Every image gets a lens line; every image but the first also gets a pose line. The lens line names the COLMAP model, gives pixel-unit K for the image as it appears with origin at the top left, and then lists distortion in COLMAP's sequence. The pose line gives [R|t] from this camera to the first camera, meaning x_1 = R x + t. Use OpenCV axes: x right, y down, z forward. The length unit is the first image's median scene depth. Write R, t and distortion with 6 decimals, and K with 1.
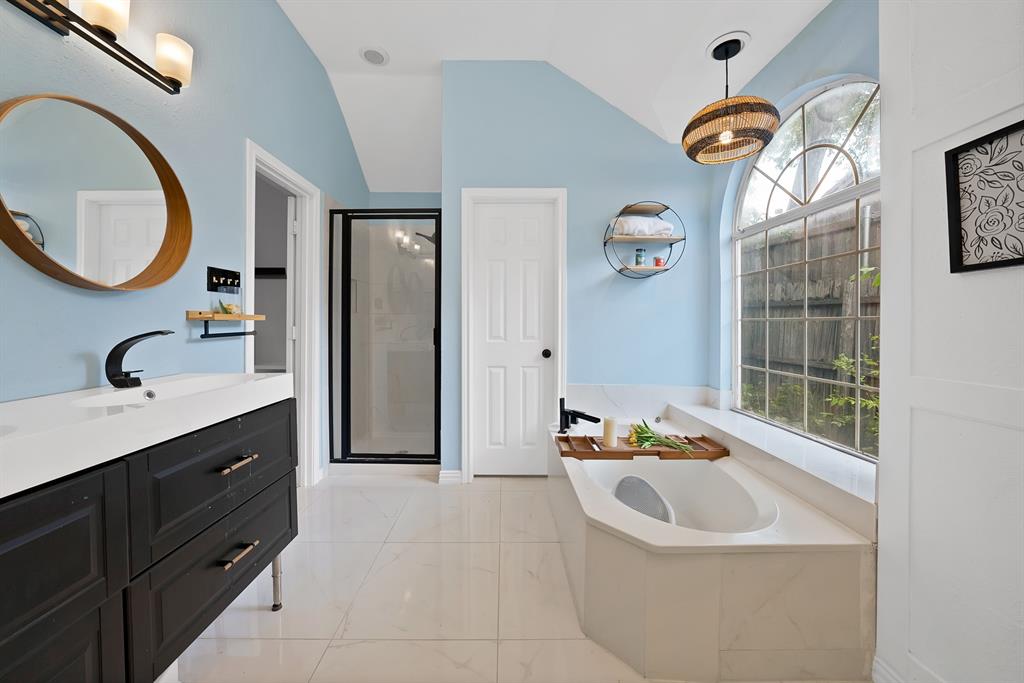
lens RADIAL K [[366.0, 0, 495.9], [0, 366.0, 324.7], [0, 0, 1]] dist [-0.014490, 0.001379]
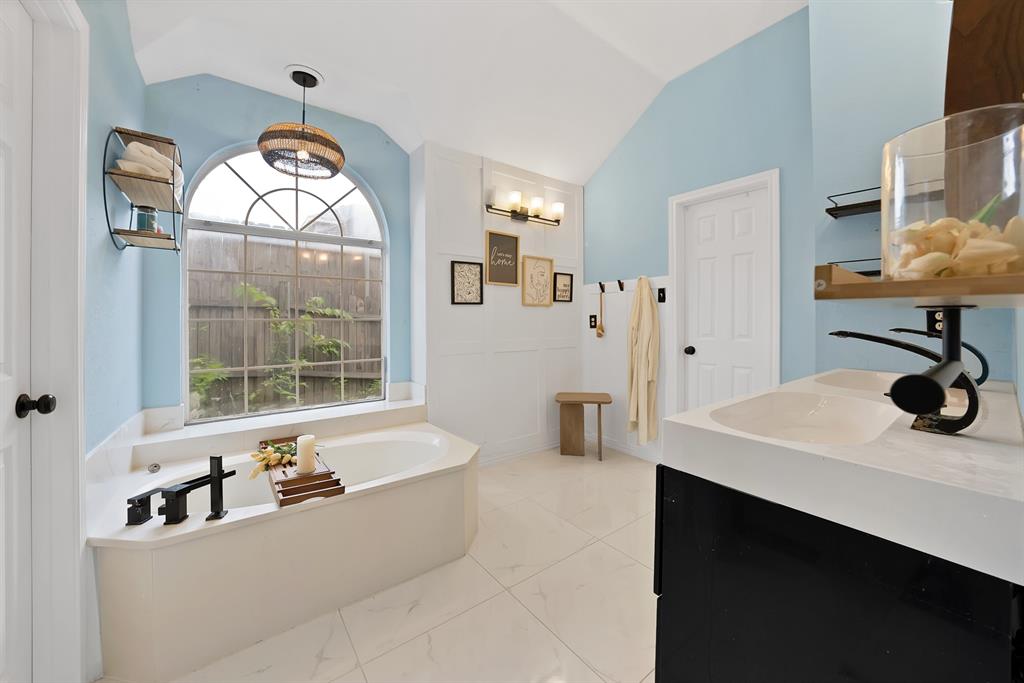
lens RADIAL K [[366.0, 0, 525.5], [0, 366.0, 324.4], [0, 0, 1]] dist [-0.014490, 0.001379]
pose [[-0.594717, -0.001028, 0.803935, -0.492423], [0.005684, 0.999969, 0.005483, -0.001889], [-0.803915, 0.007830, -0.594692, 0.824798]]
